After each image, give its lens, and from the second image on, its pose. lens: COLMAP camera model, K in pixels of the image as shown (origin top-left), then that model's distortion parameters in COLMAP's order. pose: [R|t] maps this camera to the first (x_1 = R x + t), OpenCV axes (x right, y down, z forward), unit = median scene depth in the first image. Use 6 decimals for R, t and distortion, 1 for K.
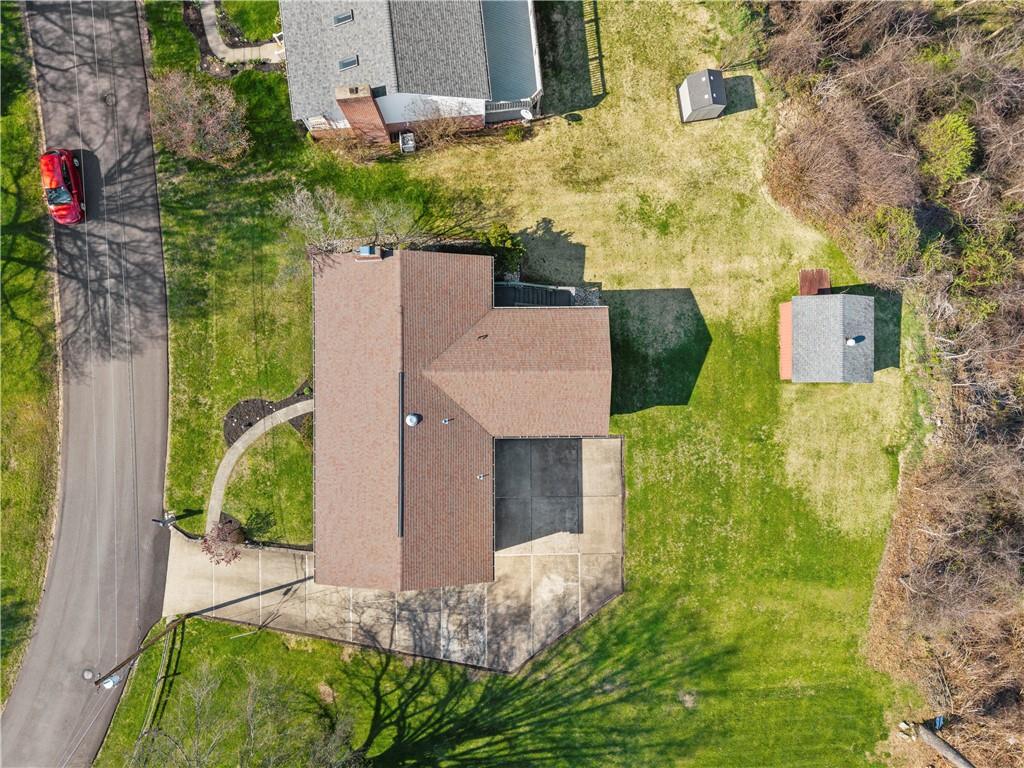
lens RADIAL K [[641.1, 0, 512.0], [0, 641.1, 384.0], [0, 0, 1]] dist [0.001587, 0.003839]
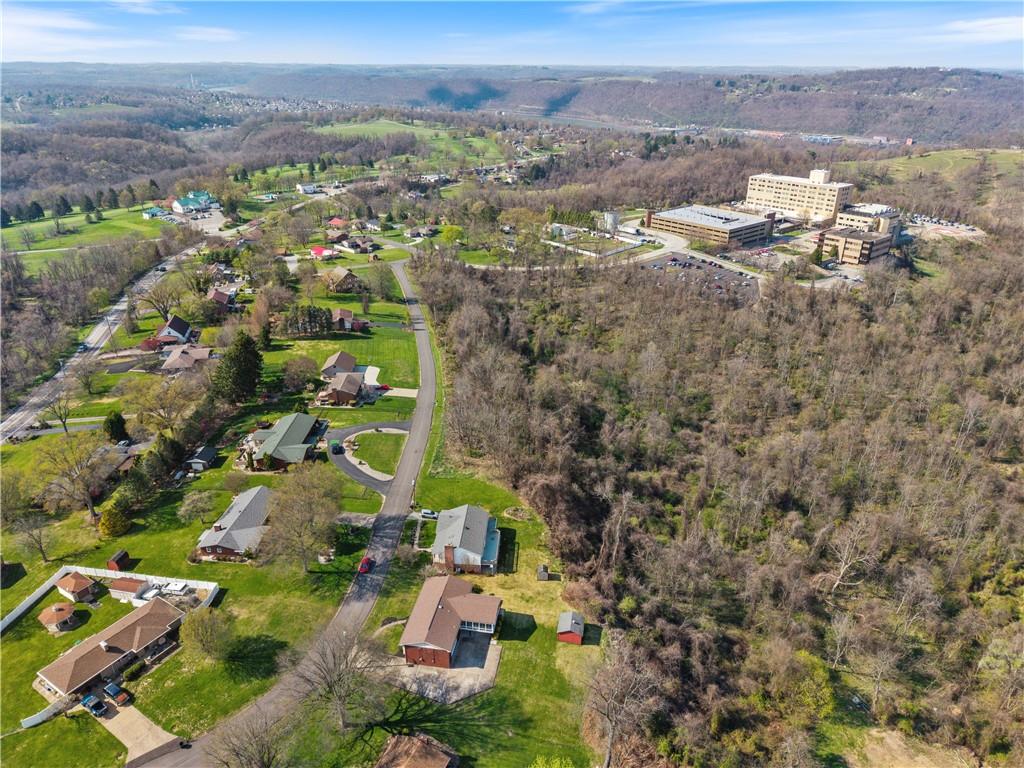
lens RADIAL K [[688.0, 0, 512.0], [0, 688.0, 384.0], [0, 0, 1]] dist [0.016668, -0.003712]
pose [[0.984695, 0.064701, -0.161829, 0.671117], [-0.173967, 0.420882, -0.890277, 2.494734], [0.010509, 0.904805, 0.425697, -1.541550]]
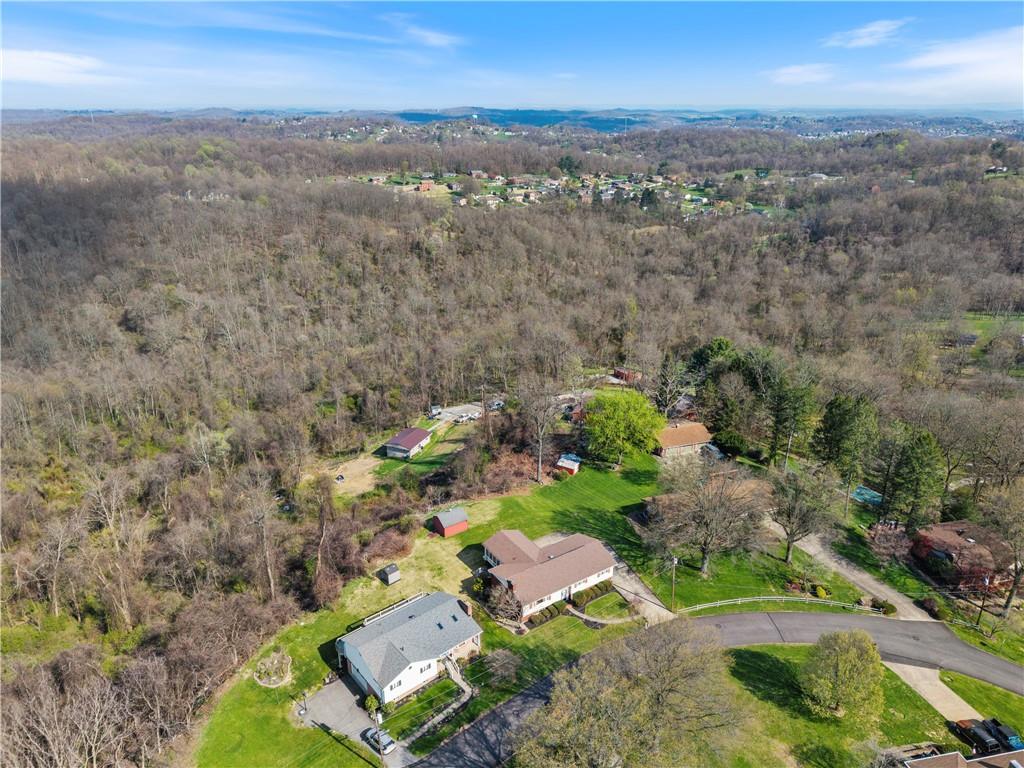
lens RADIAL K [[688.0, 0, 512.0], [0, 688.0, 384.0], [0, 0, 1]] dist [0.016668, -0.003712]
pose [[-0.548283, -0.327862, 0.769345, -1.899166], [0.836210, -0.202002, 0.509851, -1.315451], [-0.011751, 0.922877, 0.384916, -0.816840]]
